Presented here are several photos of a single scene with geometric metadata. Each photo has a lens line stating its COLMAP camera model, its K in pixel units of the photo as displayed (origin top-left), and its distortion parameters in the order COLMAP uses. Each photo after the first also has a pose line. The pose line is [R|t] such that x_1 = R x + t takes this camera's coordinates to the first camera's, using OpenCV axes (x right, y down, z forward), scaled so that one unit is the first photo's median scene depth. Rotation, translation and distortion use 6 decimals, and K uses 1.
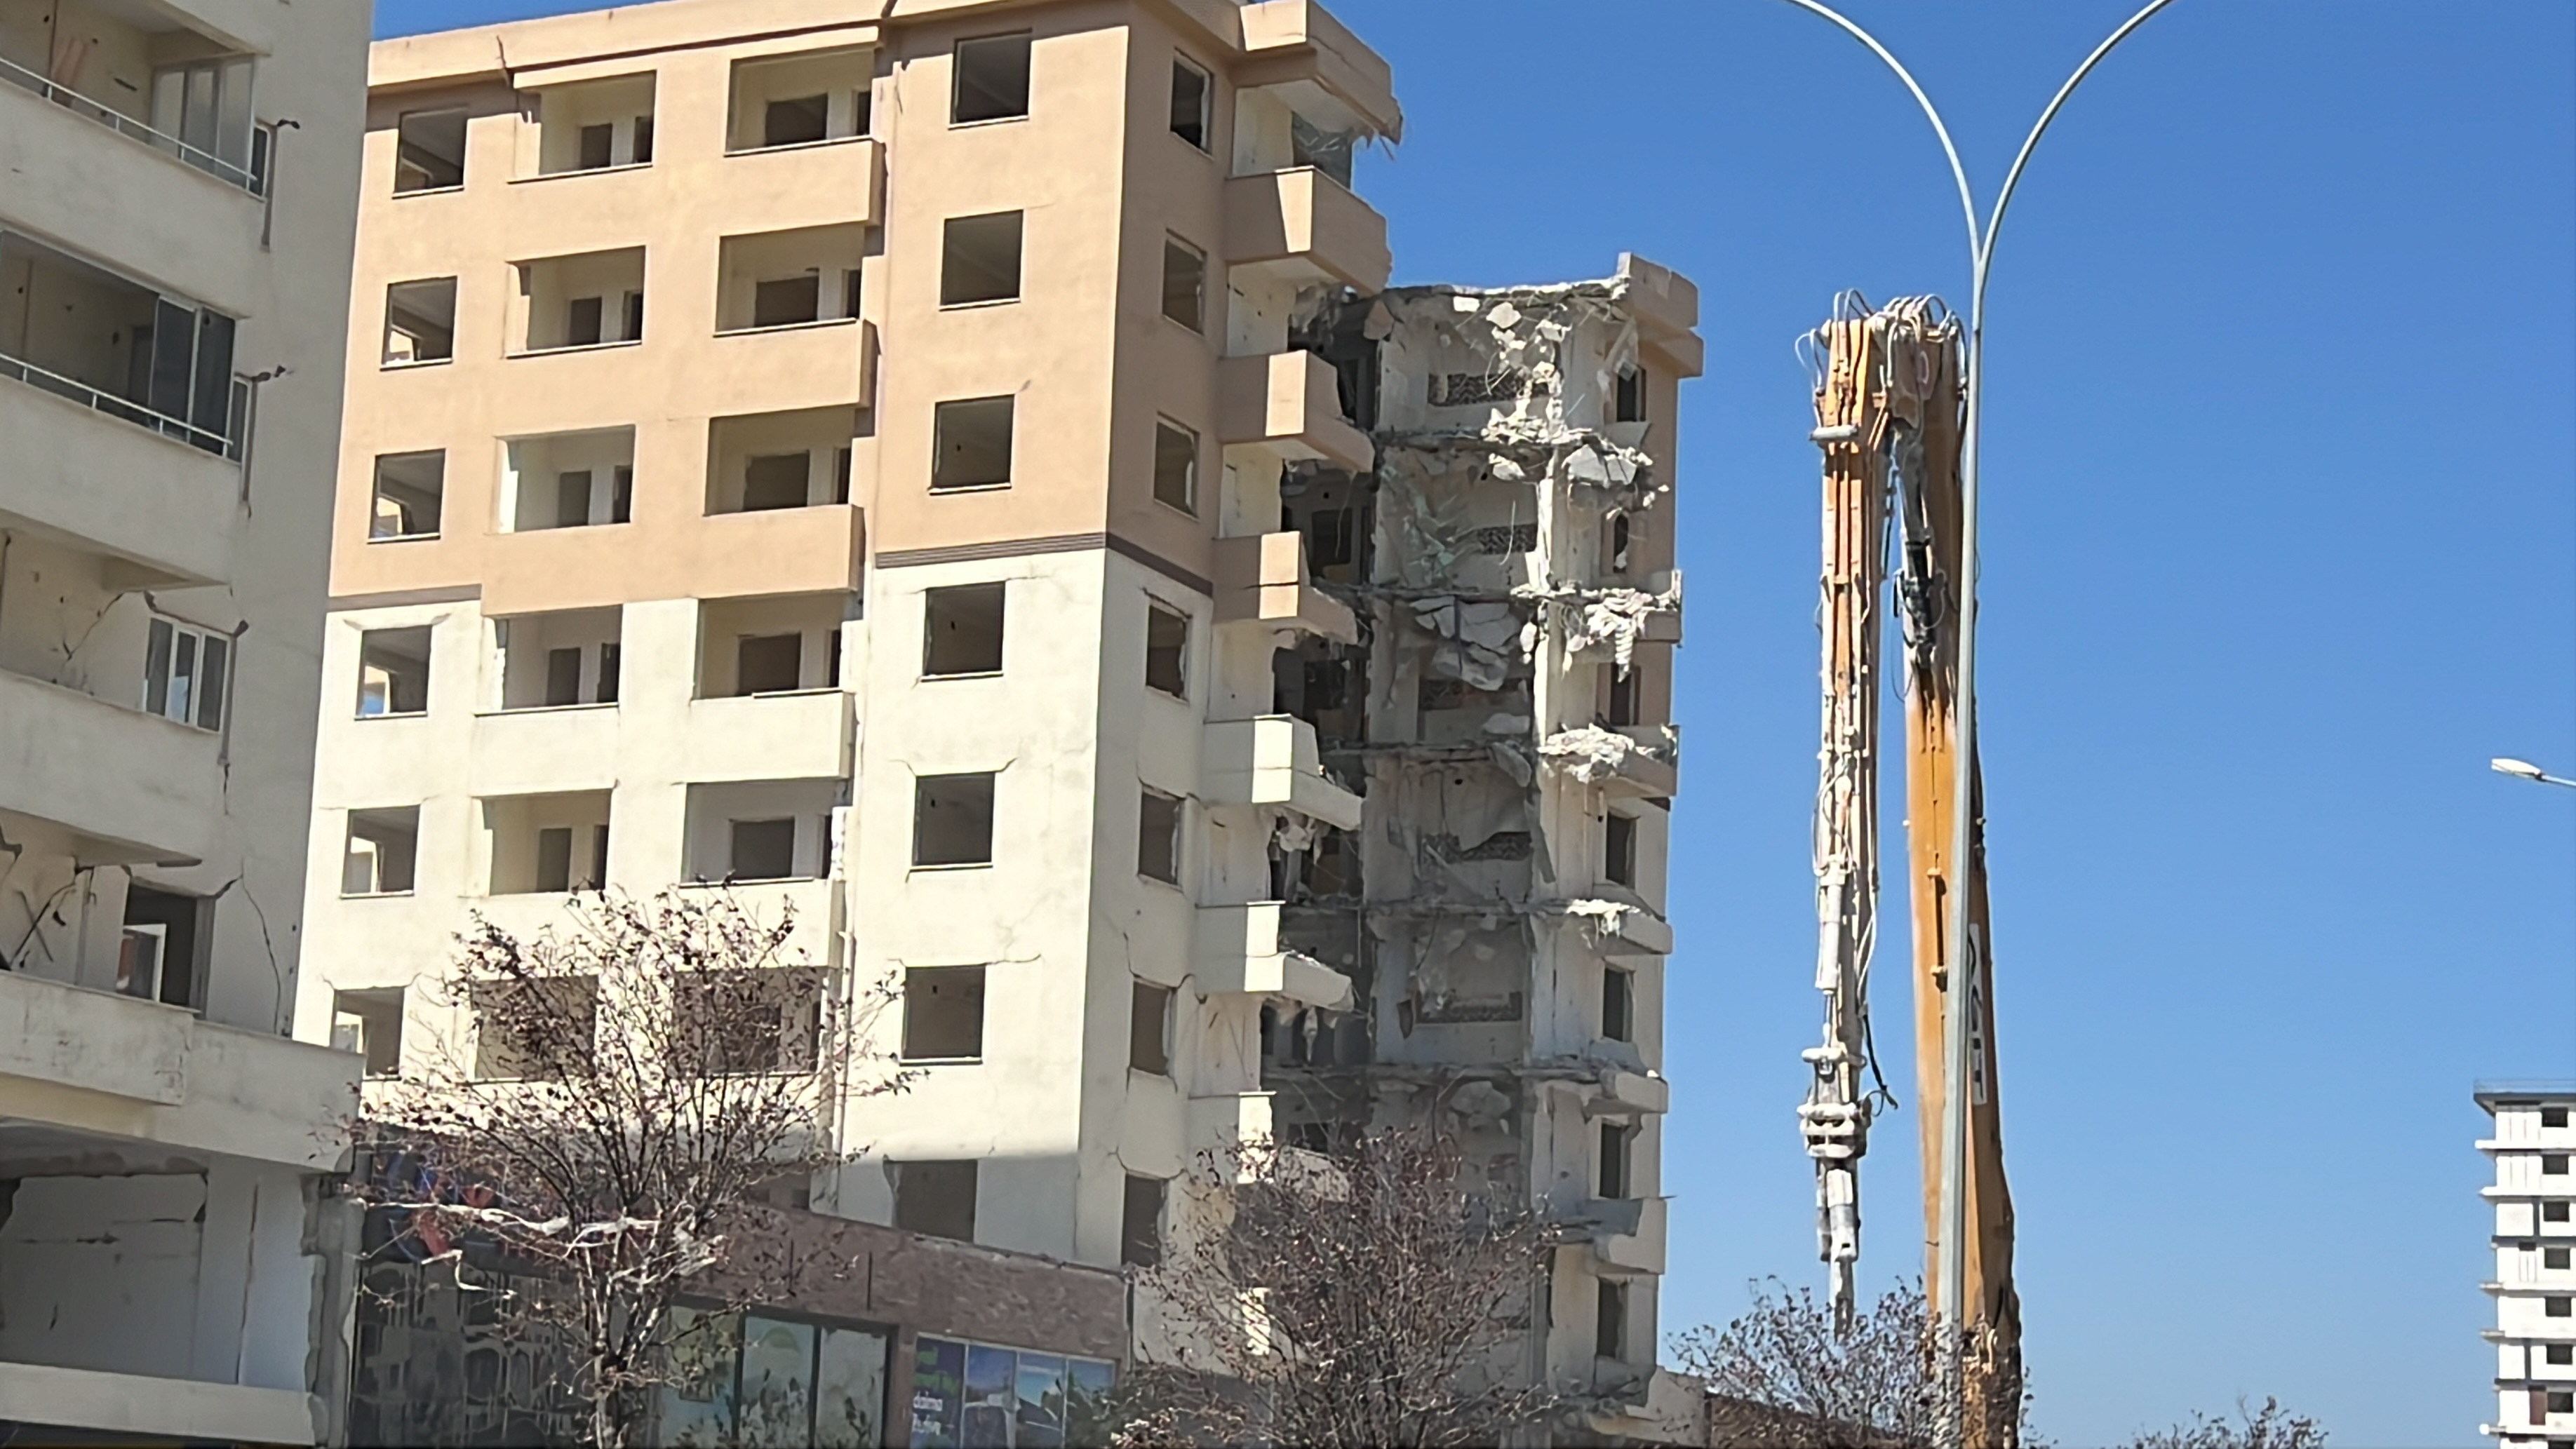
lens RADIAL K [[4716.2, 0, 1307.3], [0, 4716.2, 735.2], [0, 0, 1]] dist [0.168461, 0.000000]
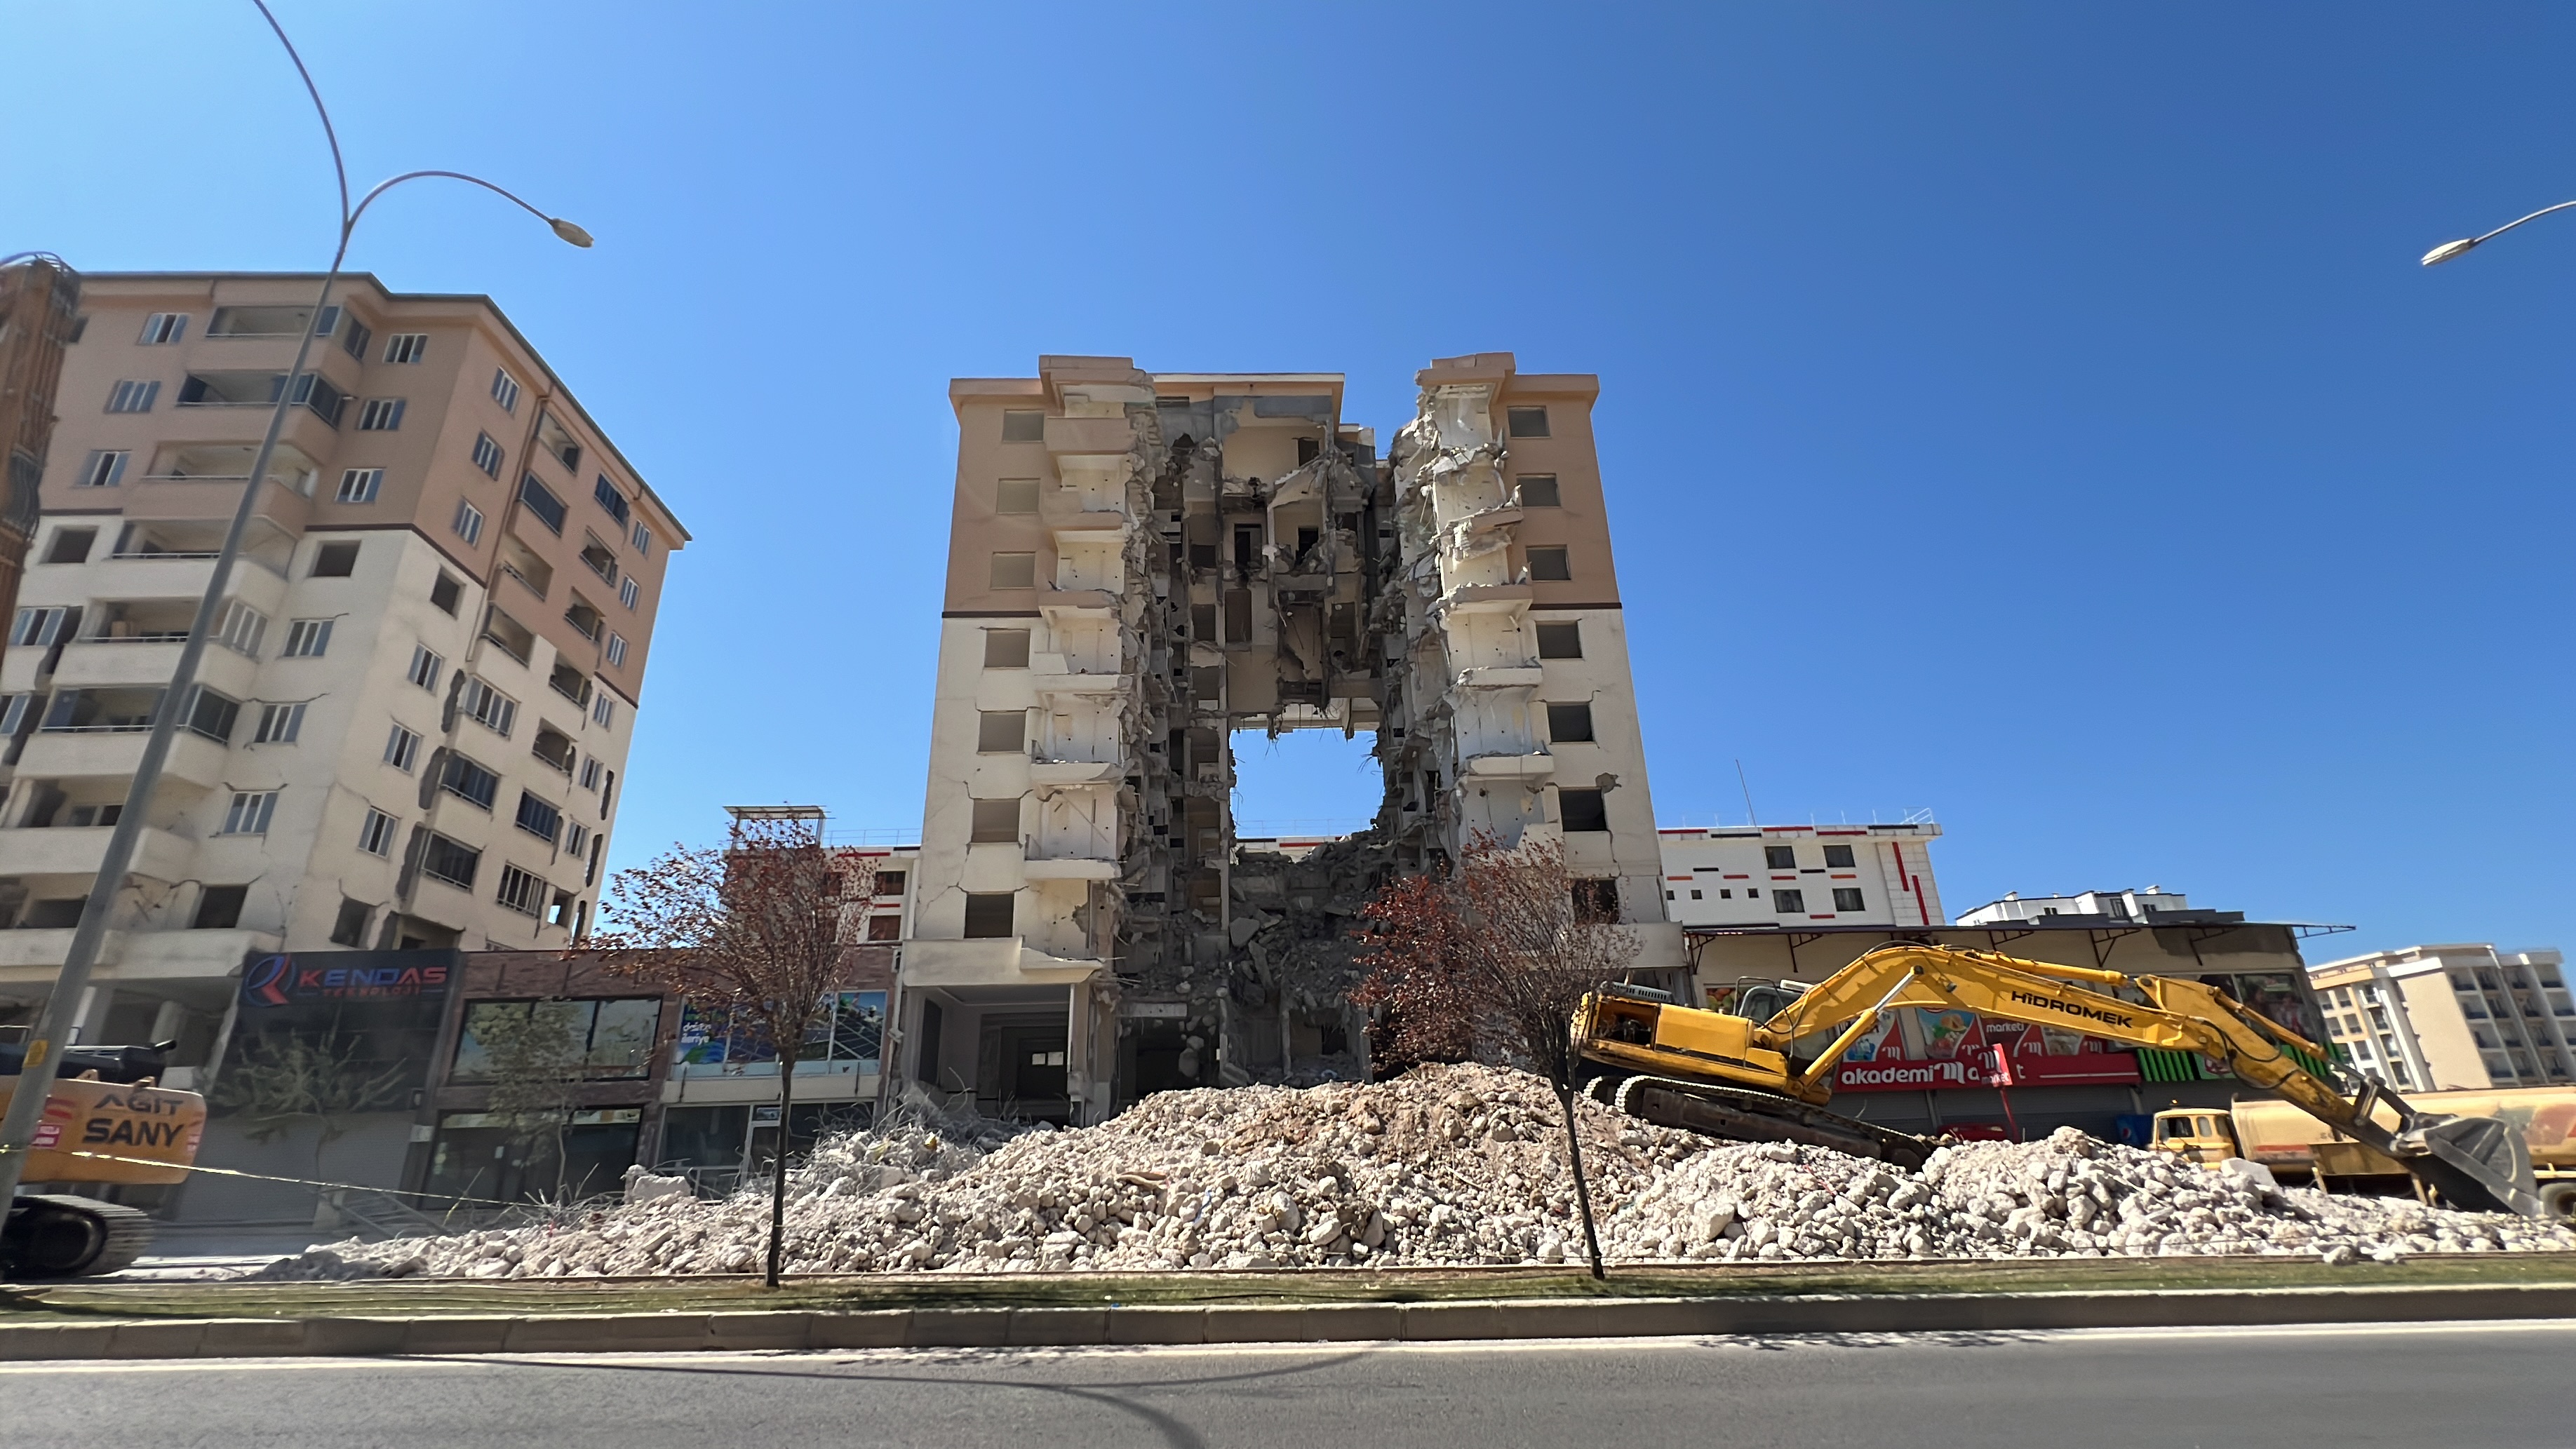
lens RADIAL K [[1146.1, 0, 1276.2], [0, 1146.1, 714.6], [0, 0, 1]] dist [0.001531, 0.000592]
pose [[0.460638, -0.385165, -0.799663, 0.438480], [0.215004, 0.922528, -0.320493, 0.205880], [0.861154, -0.024300, 0.507763, 0.867008]]
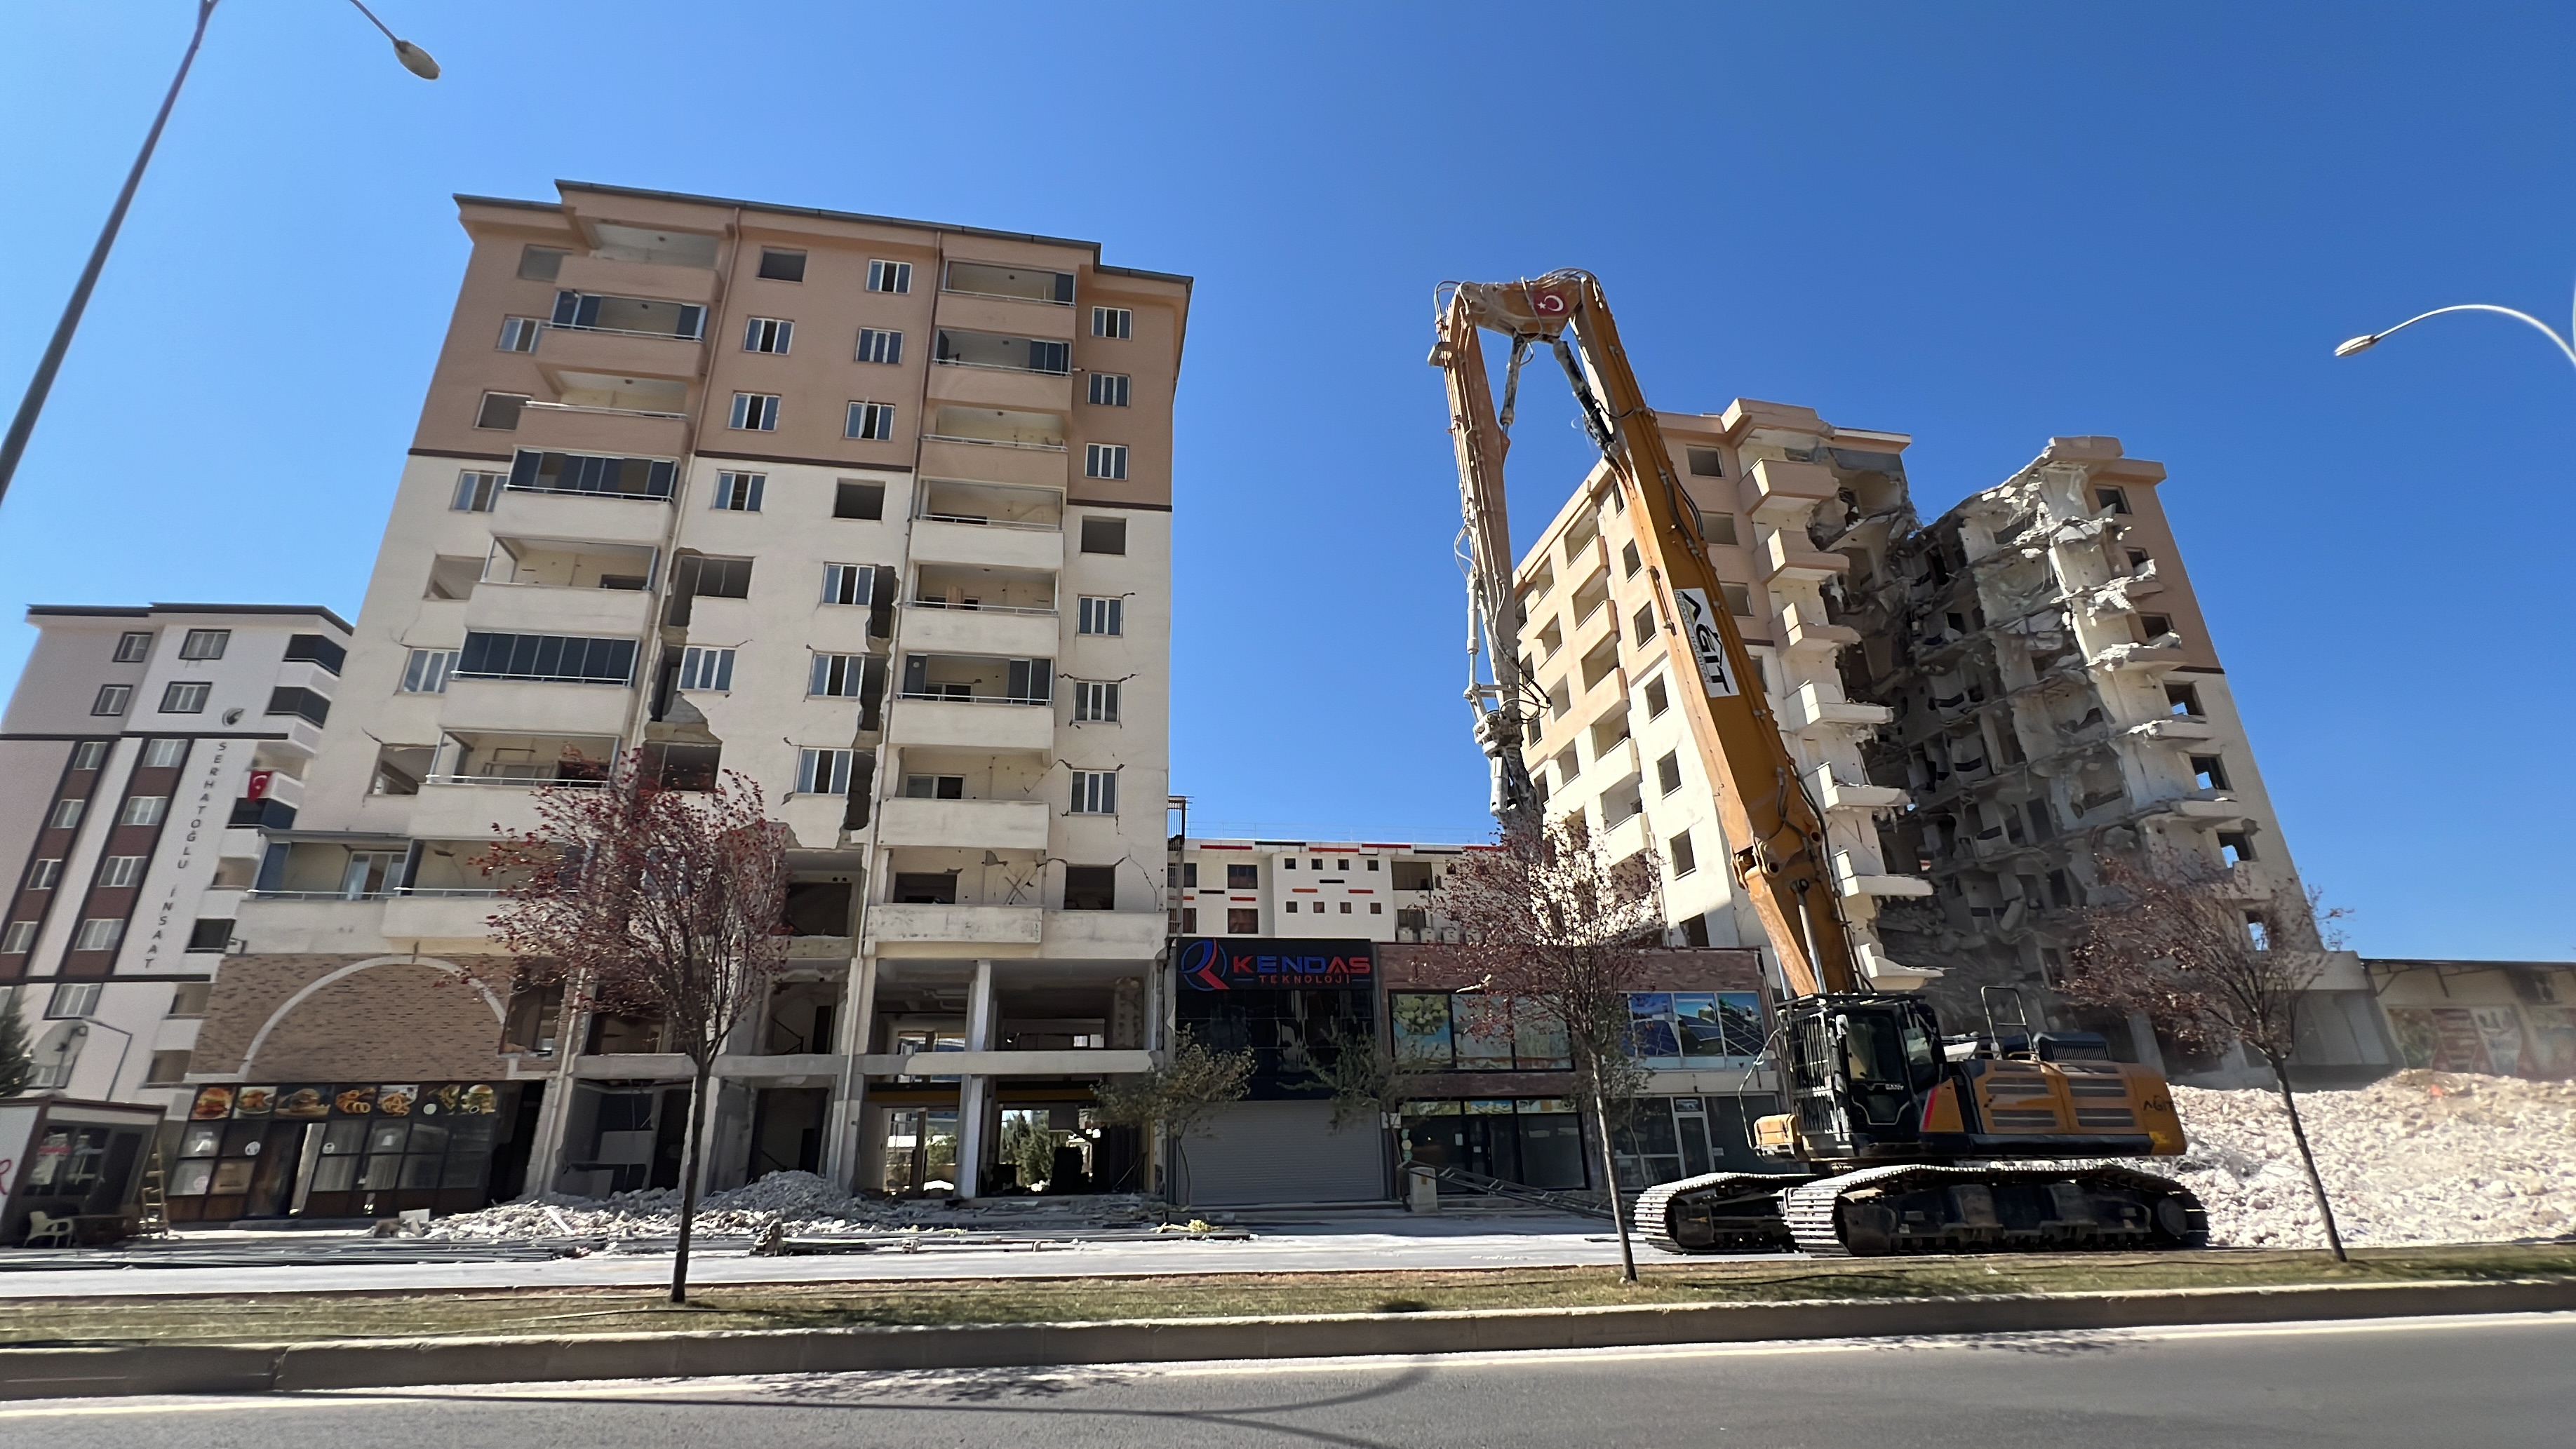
lens RADIAL K [[1146.1, 0, 1277.8], [0, 1146.1, 712.3], [0, 0, 1]] dist [0.001531, 0.000592]
pose [[0.597042, -0.350925, -0.721382, 0.233221], [0.201680, 0.936022, -0.288422, 0.115921], [0.776444, 0.026711, 0.629620, 0.492497]]
